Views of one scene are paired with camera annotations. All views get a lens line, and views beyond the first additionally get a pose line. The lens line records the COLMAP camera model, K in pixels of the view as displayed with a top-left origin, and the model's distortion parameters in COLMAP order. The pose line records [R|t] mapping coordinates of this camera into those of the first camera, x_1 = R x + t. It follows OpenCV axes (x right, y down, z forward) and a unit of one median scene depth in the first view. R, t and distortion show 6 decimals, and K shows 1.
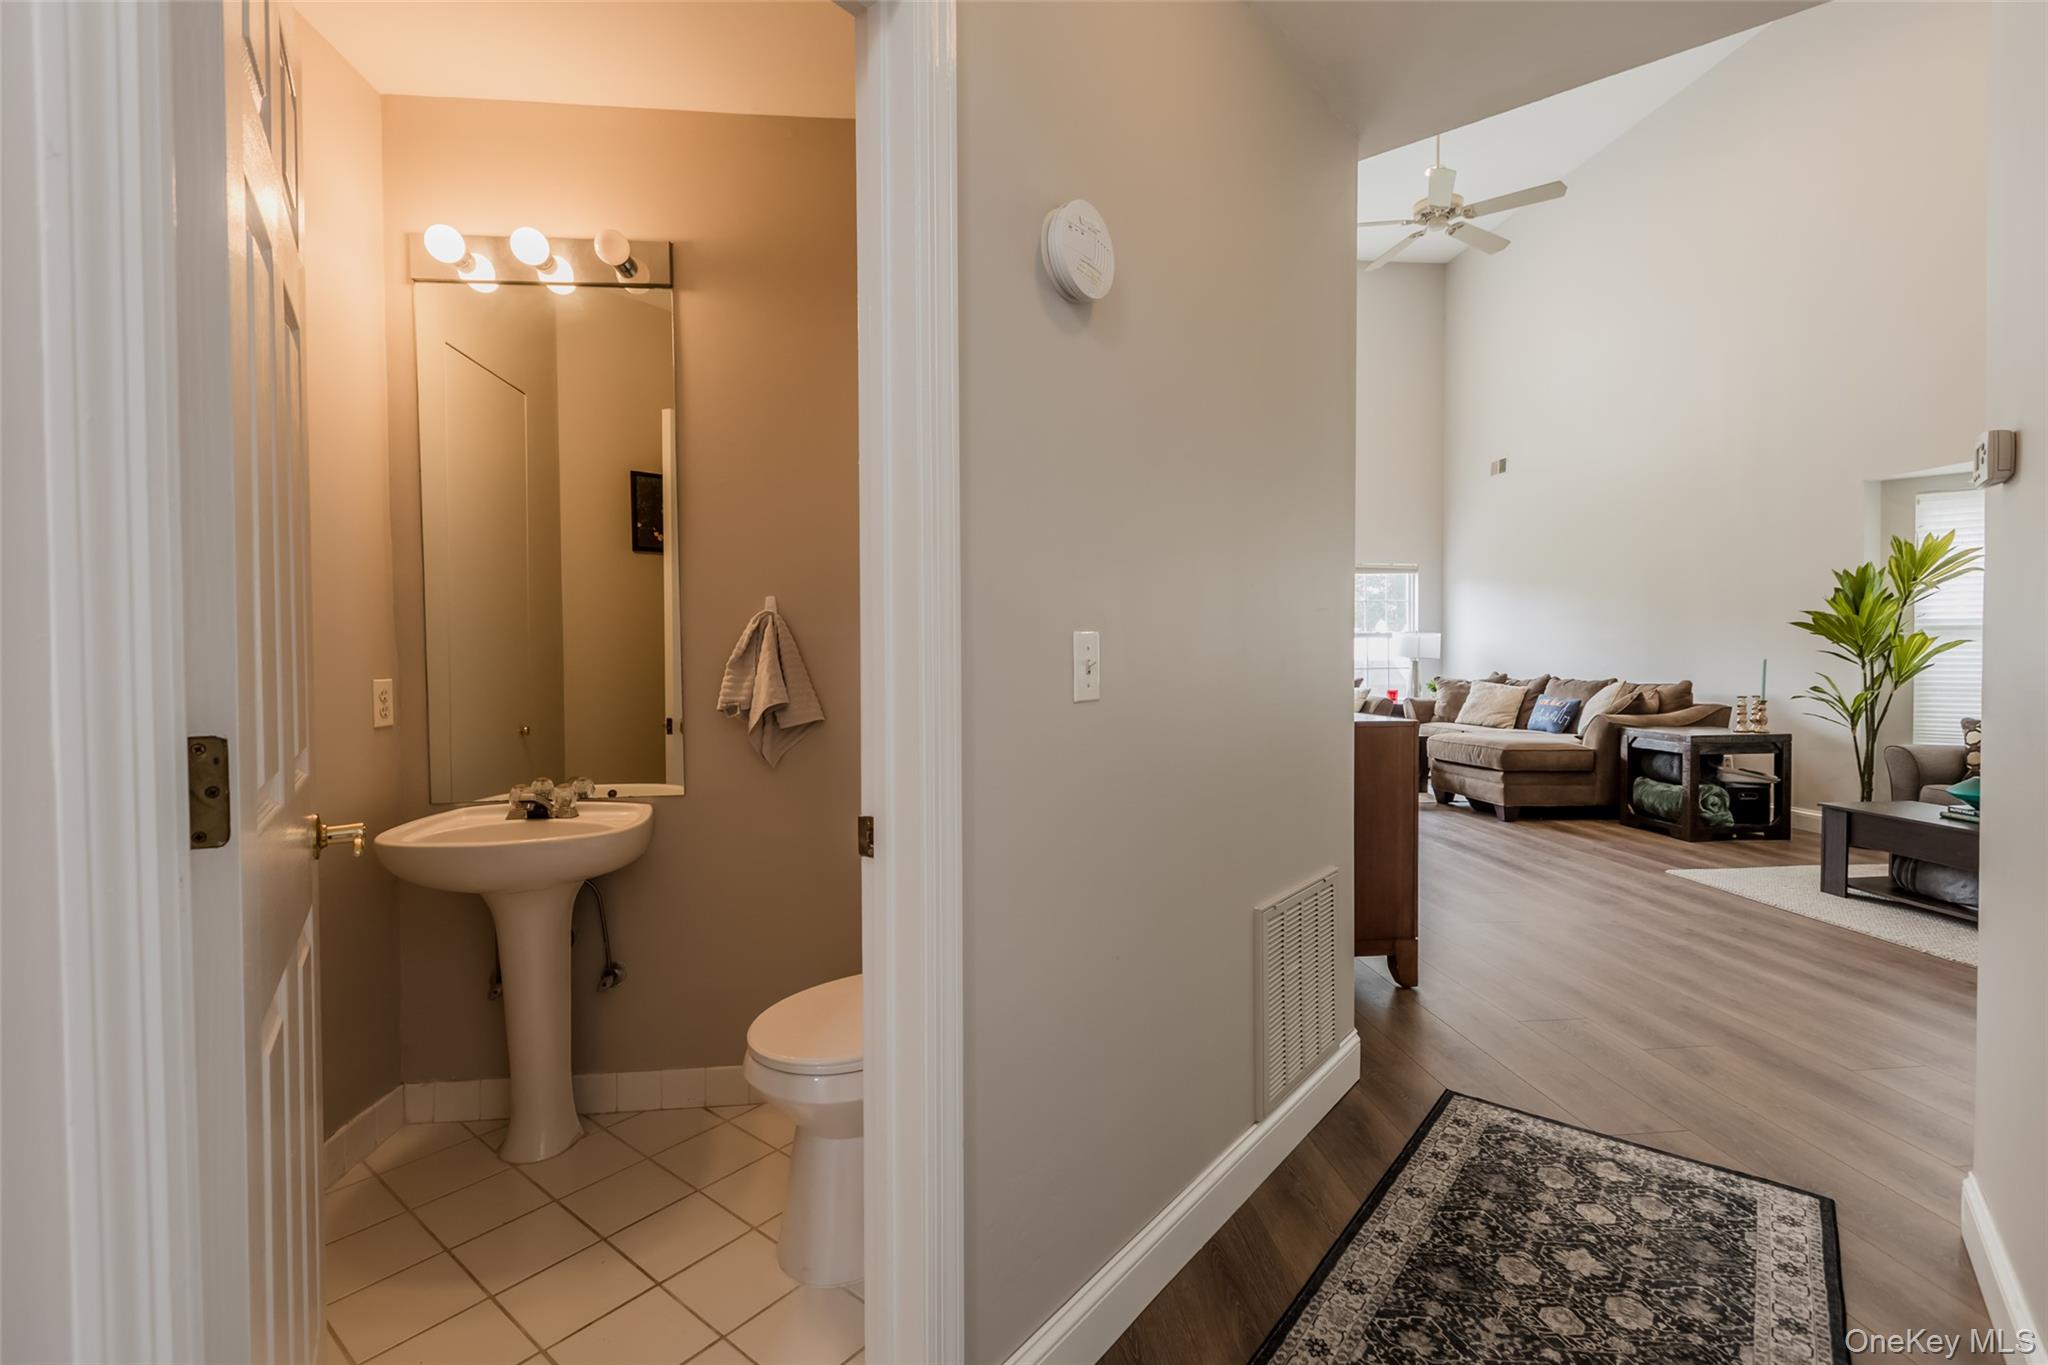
lens RADIAL K [[922.5, 0, 1021.4], [0, 922.5, 663.7], [0, 0, 1]] dist [0.000033, 0.000490]
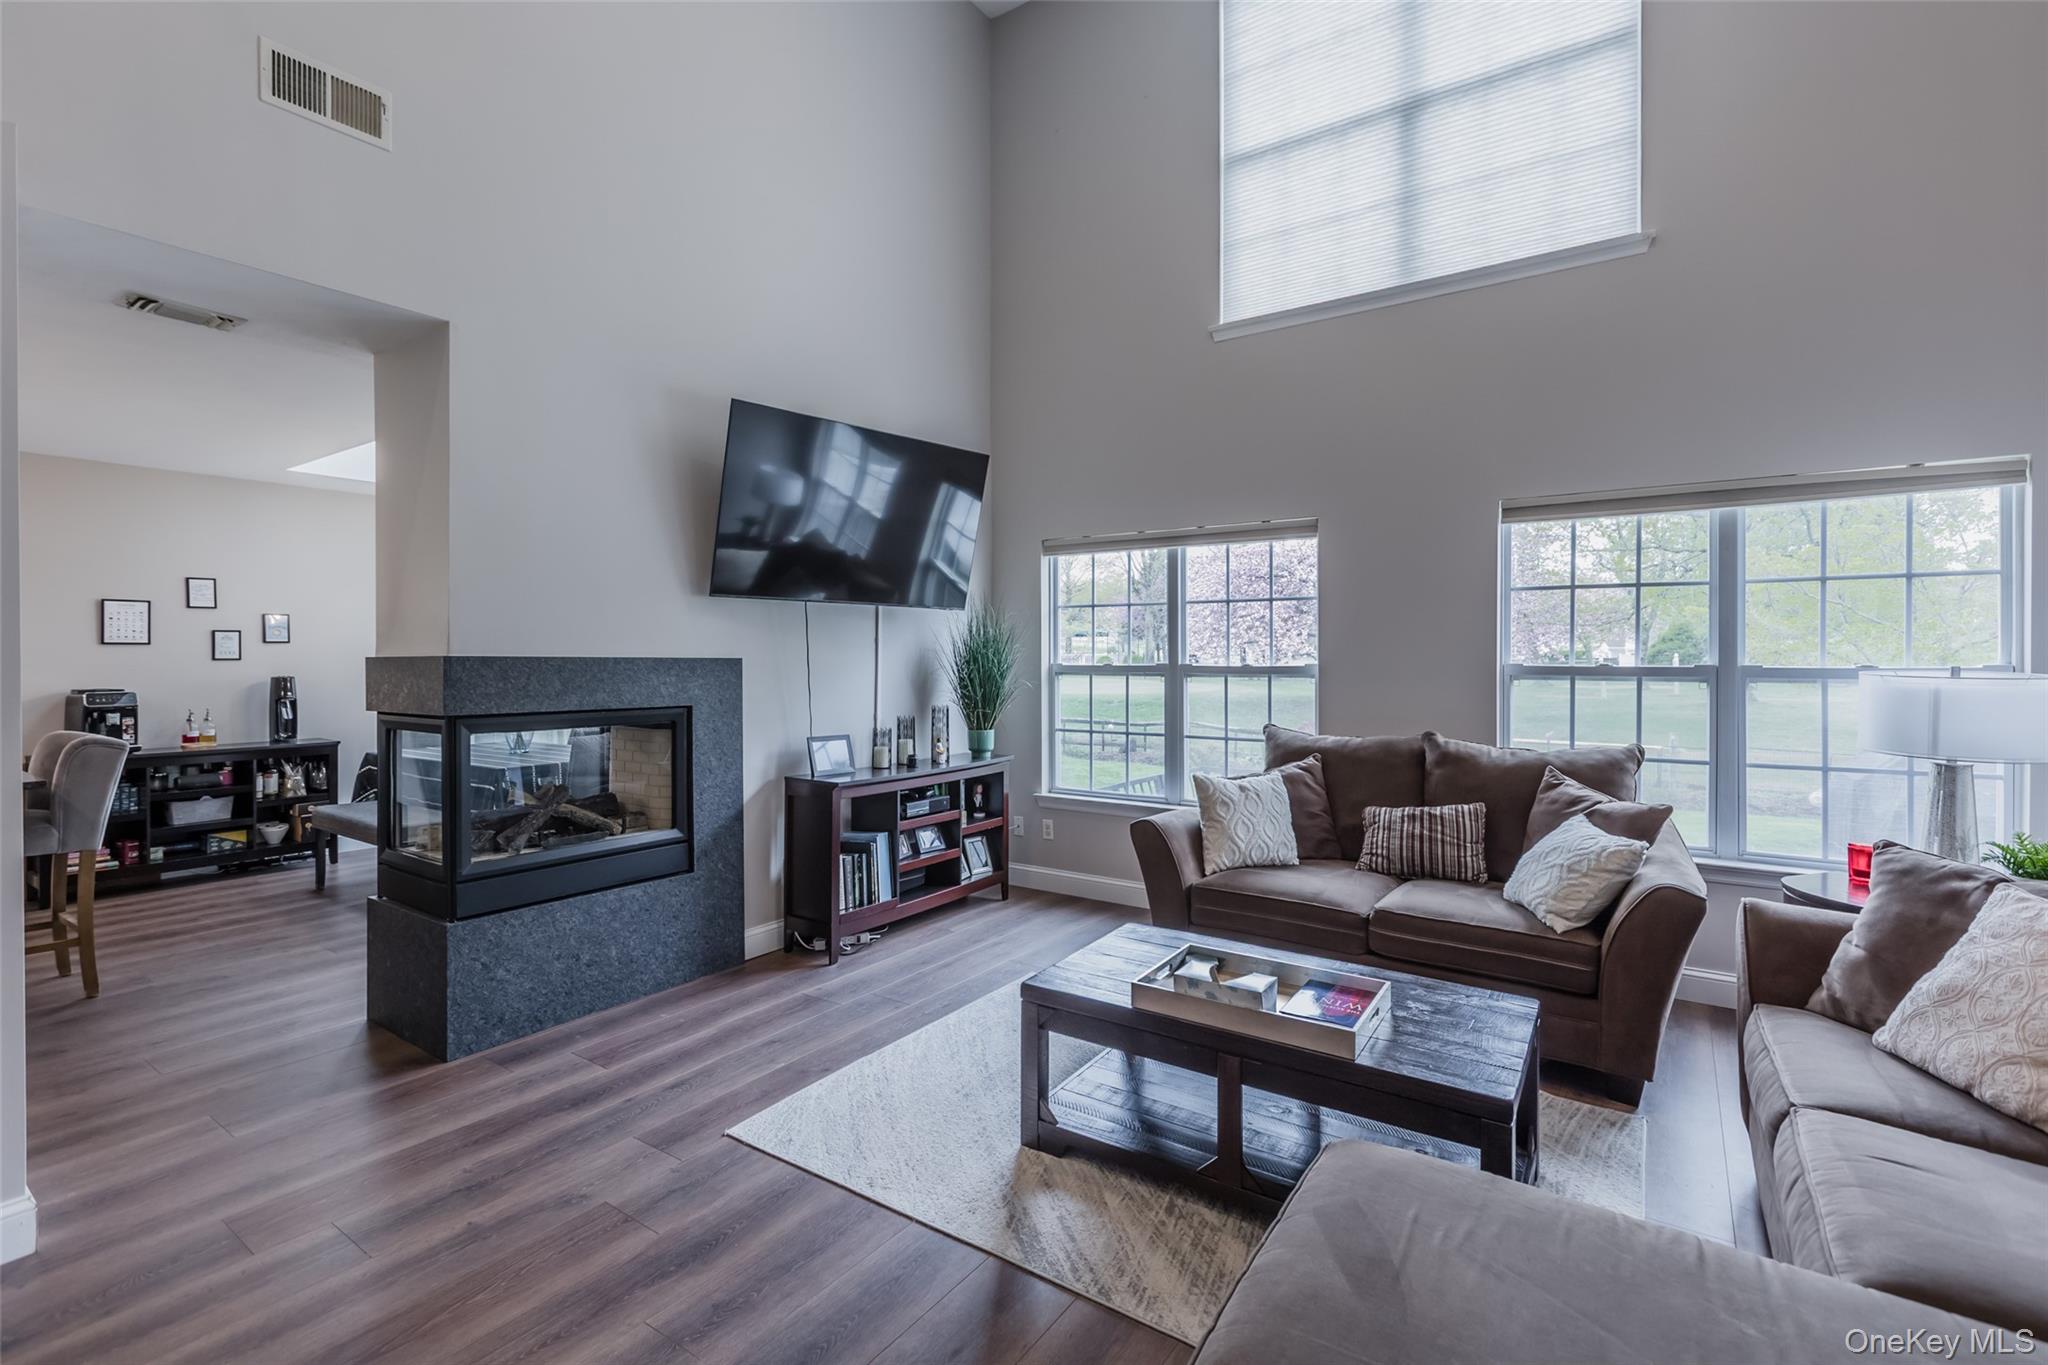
lens RADIAL K [[922.5, 0, 1021.4], [0, 922.5, 663.7], [0, 0, 1]] dist [0.000033, 0.000490]
pose [[0.751079, 0.009866, -0.660138, 0.458824], [-0.015728, 0.999872, -0.002951, -0.036006], [0.660025, 0.012599, 0.751138, 0.647555]]
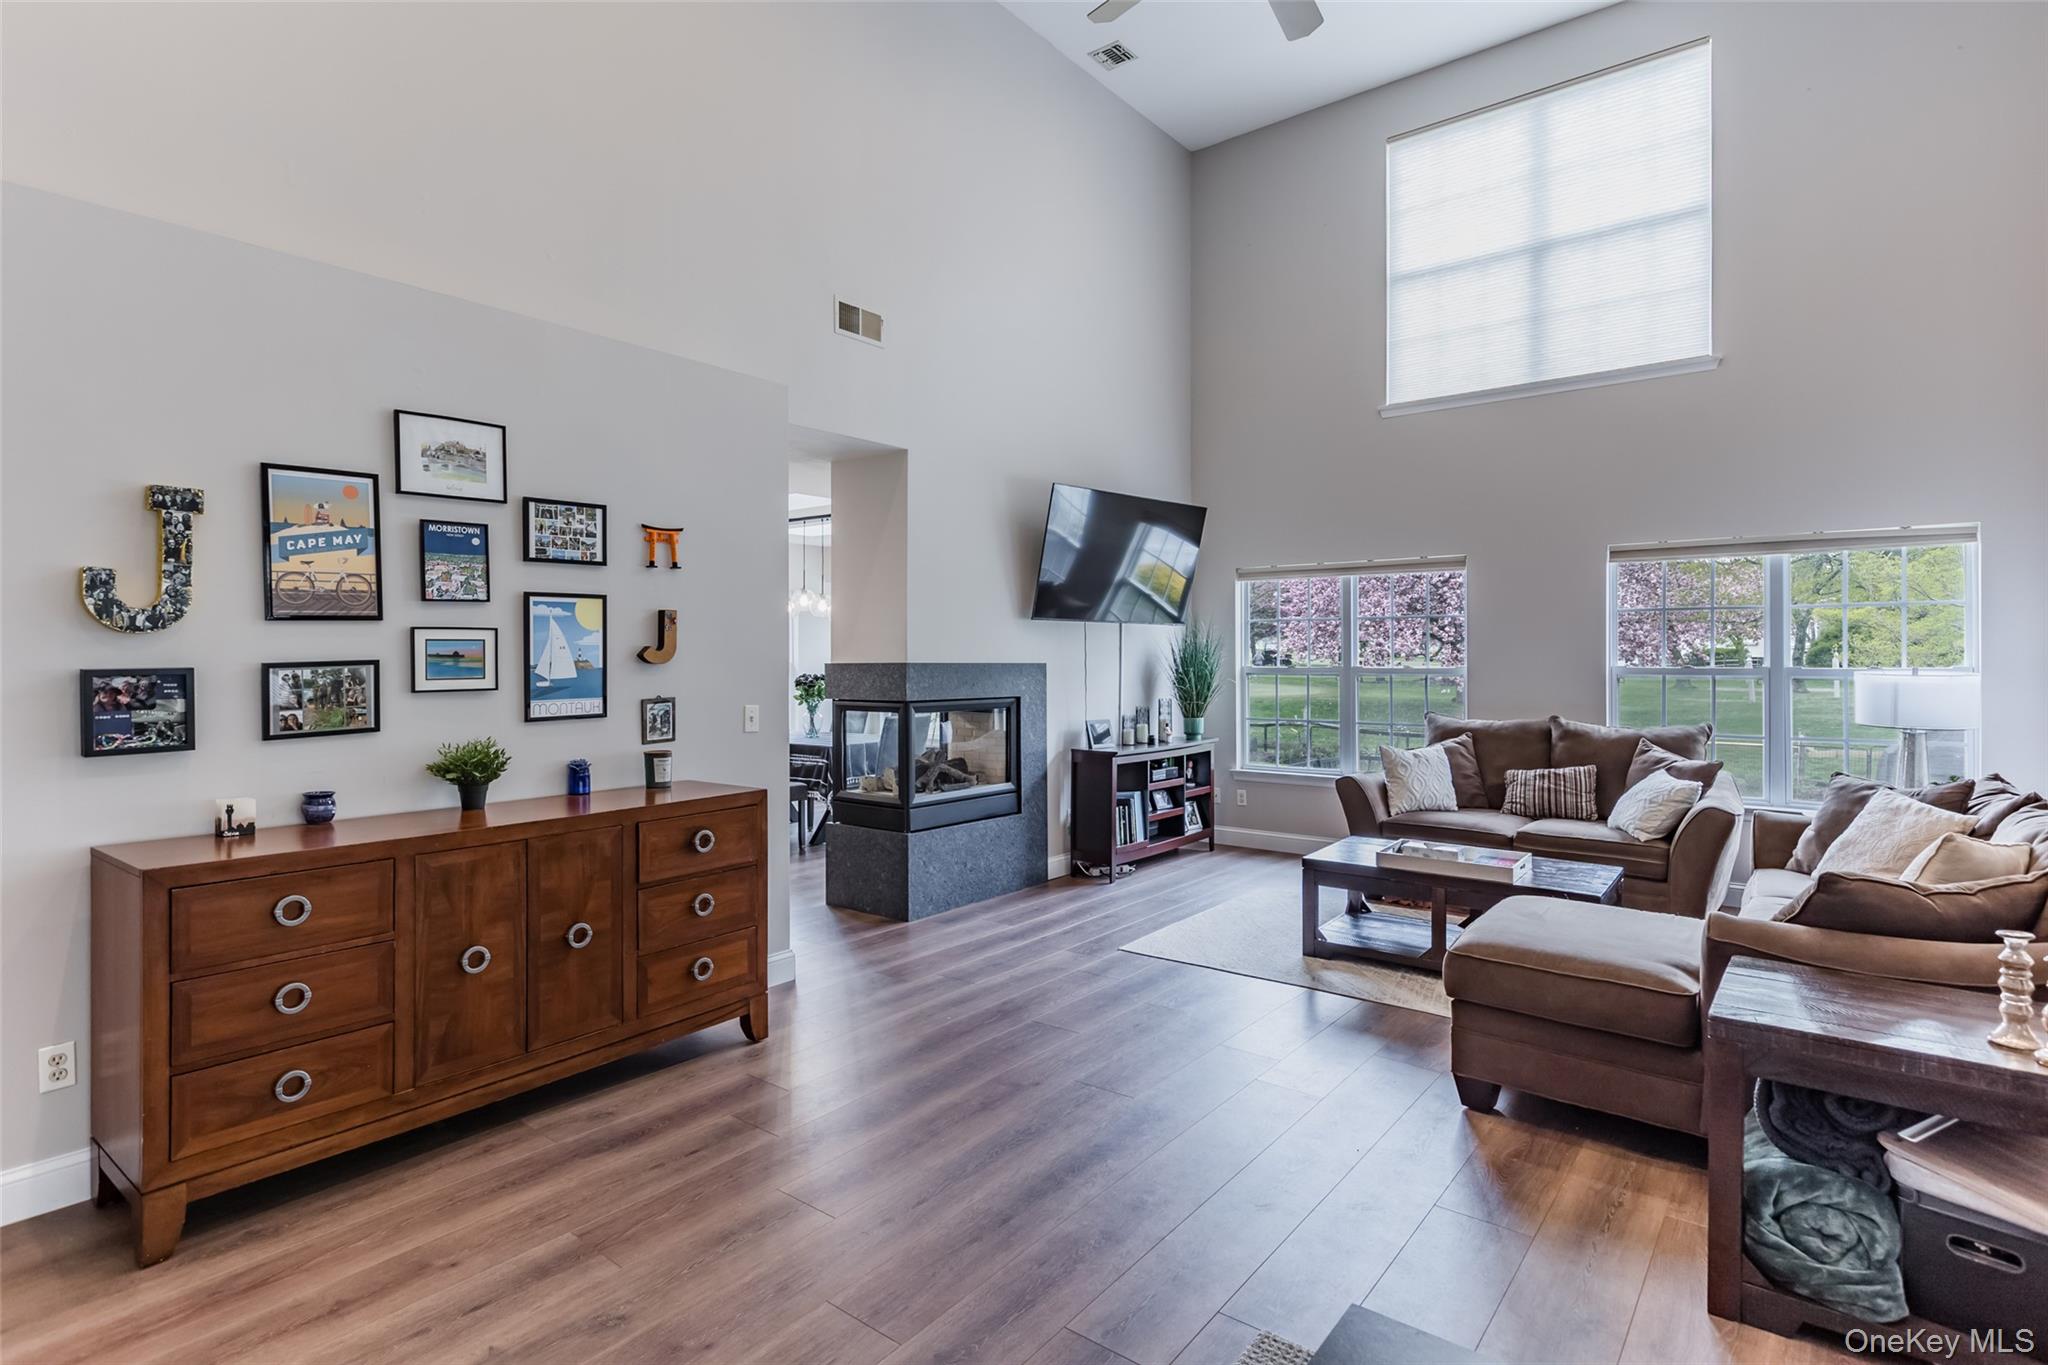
lens RADIAL K [[1026.2, 0, 1019.4], [0, 1026.2, 659.8], [0, 0, 1]] dist [0.012018, -0.000676]
pose [[0.707301, 0.004971, -0.706895, 0.552226], [-0.013796, 0.999882, -0.006772, -0.035044], [0.706778, 0.014542, 0.707286, 0.353638]]
